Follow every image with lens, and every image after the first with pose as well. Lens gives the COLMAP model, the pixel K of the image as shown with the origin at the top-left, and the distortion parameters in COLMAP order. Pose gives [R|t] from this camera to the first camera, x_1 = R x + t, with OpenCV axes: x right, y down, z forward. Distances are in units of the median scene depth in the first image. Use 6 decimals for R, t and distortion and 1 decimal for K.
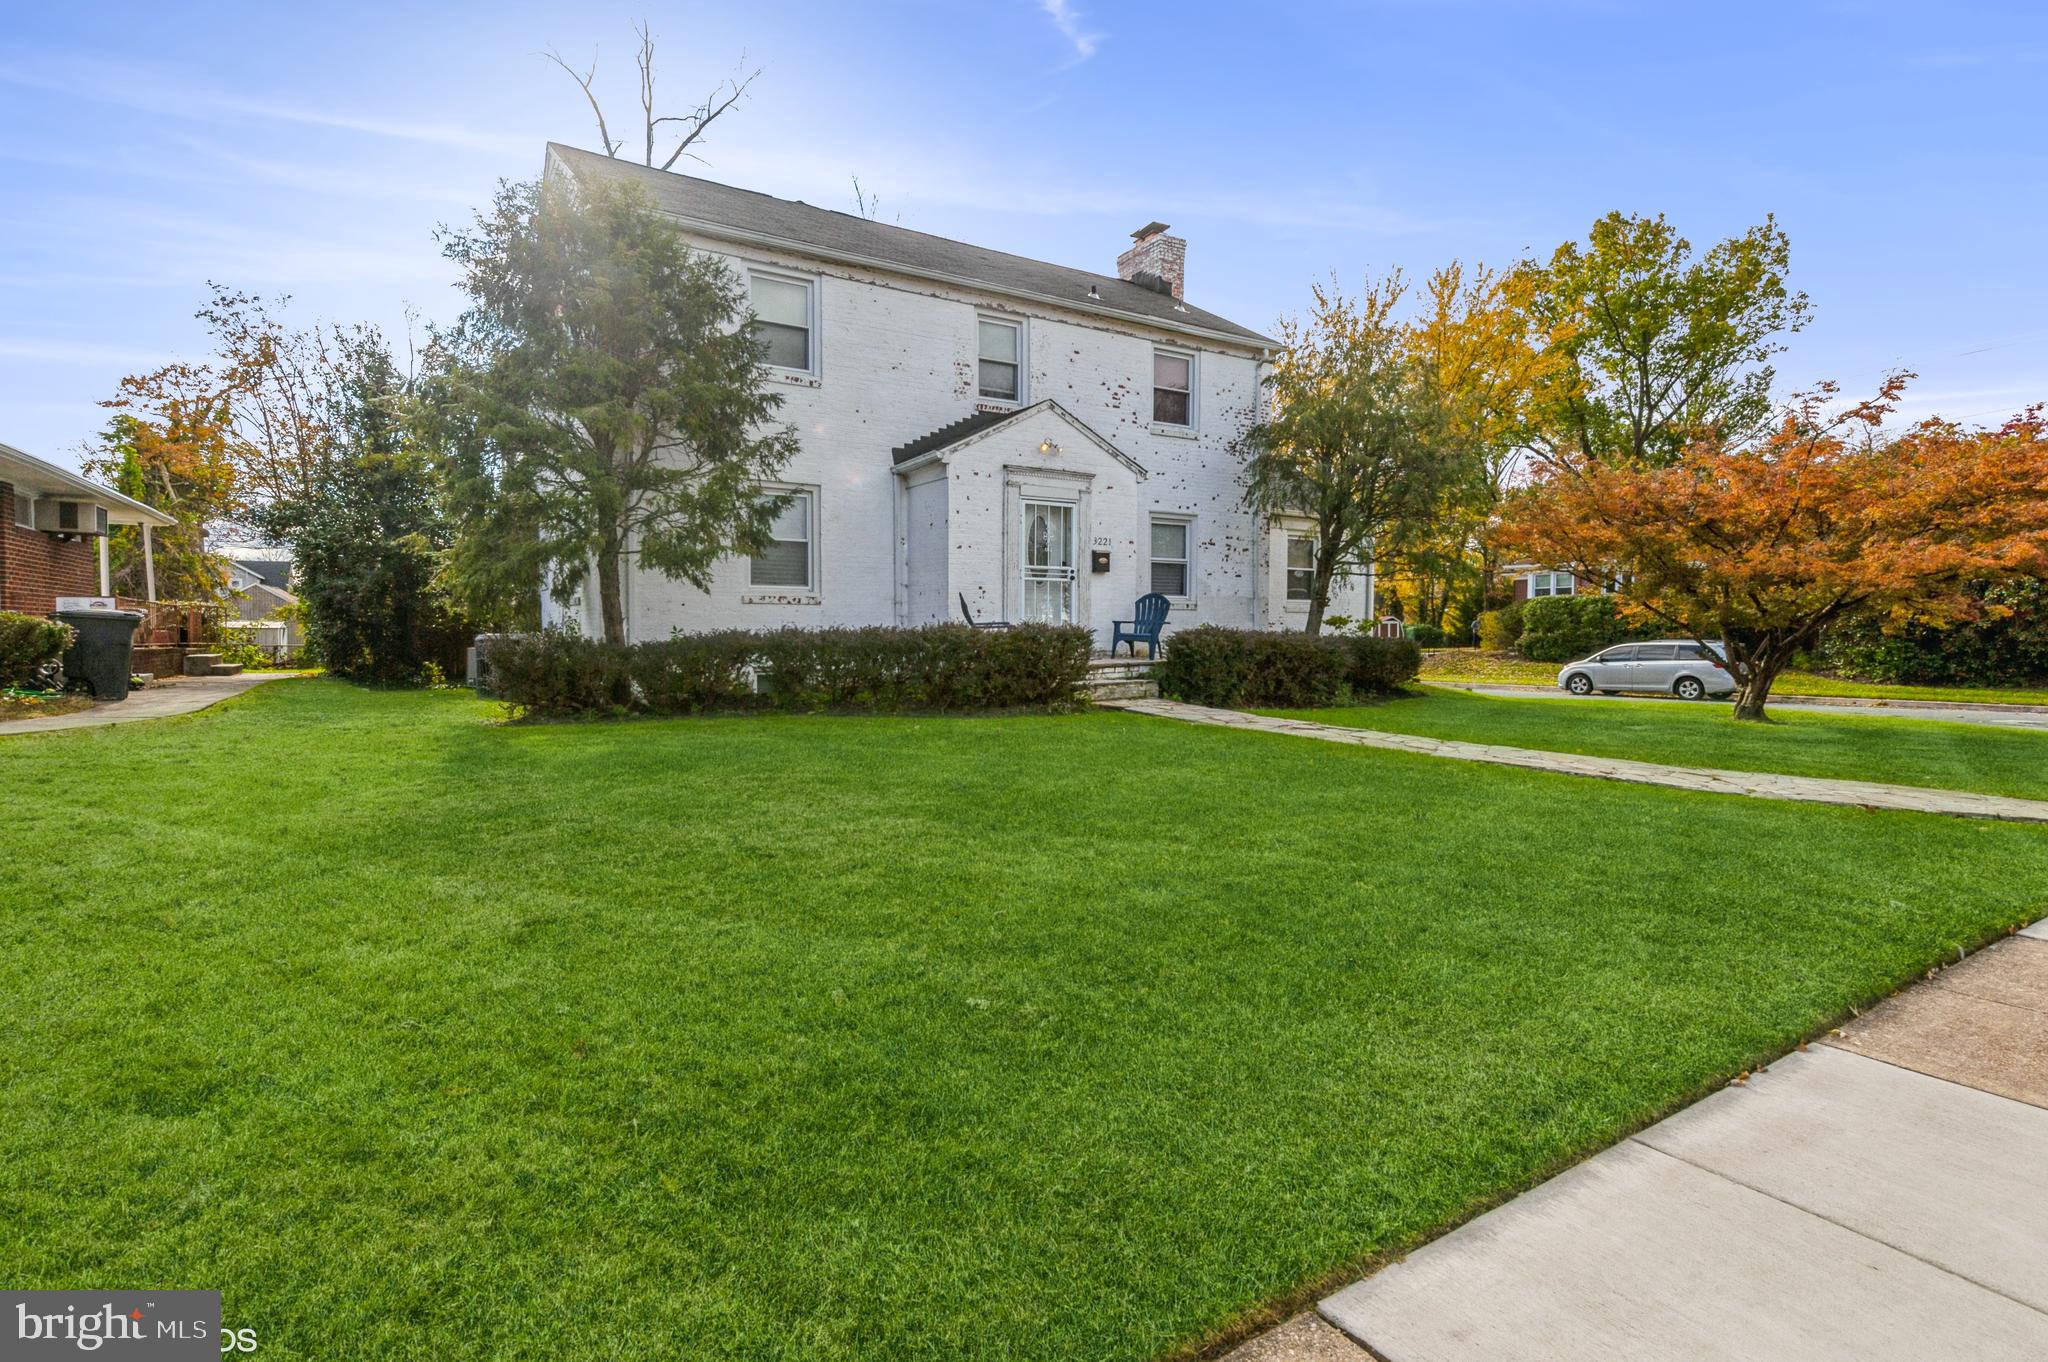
lens RADIAL K [[975.3, 0, 1025.9], [0, 975.3, 685.6], [0, 0, 1]] dist [-0.002926, -0.000103]
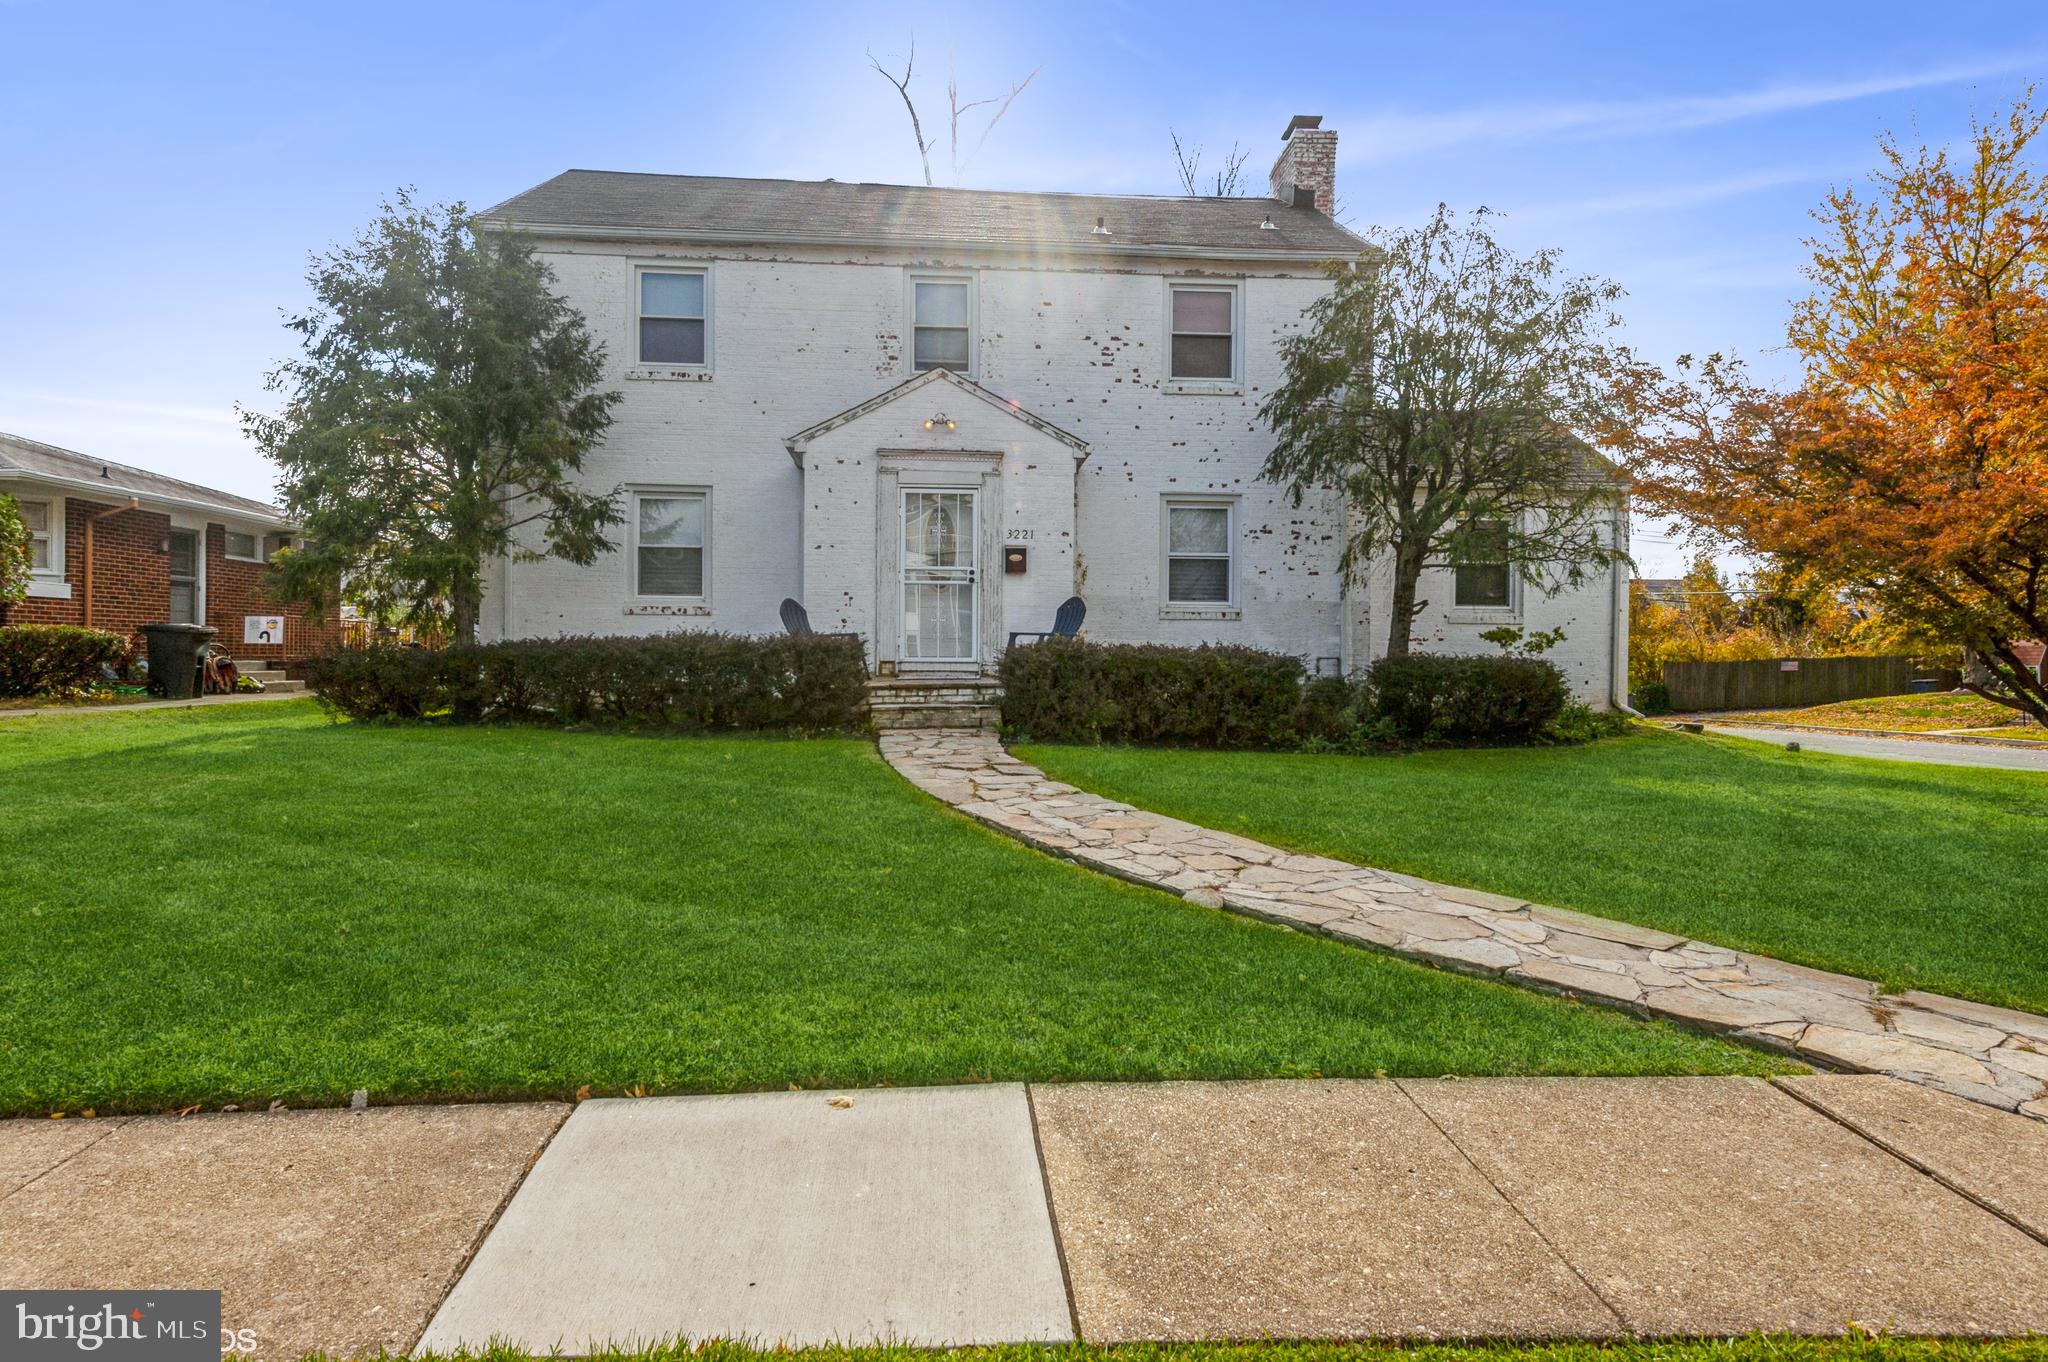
lens RADIAL K [[1170.2, 0, 1024.0], [0, 1170.2, 674.0], [0, 0, 1]] dist [0.004345, 0.000460]
pose [[0.890339, 0.012104, -0.455138, 0.524470], [-0.031841, 0.998854, -0.035724, 0.001397], [0.454184, 0.046299, 0.889704, 0.151533]]
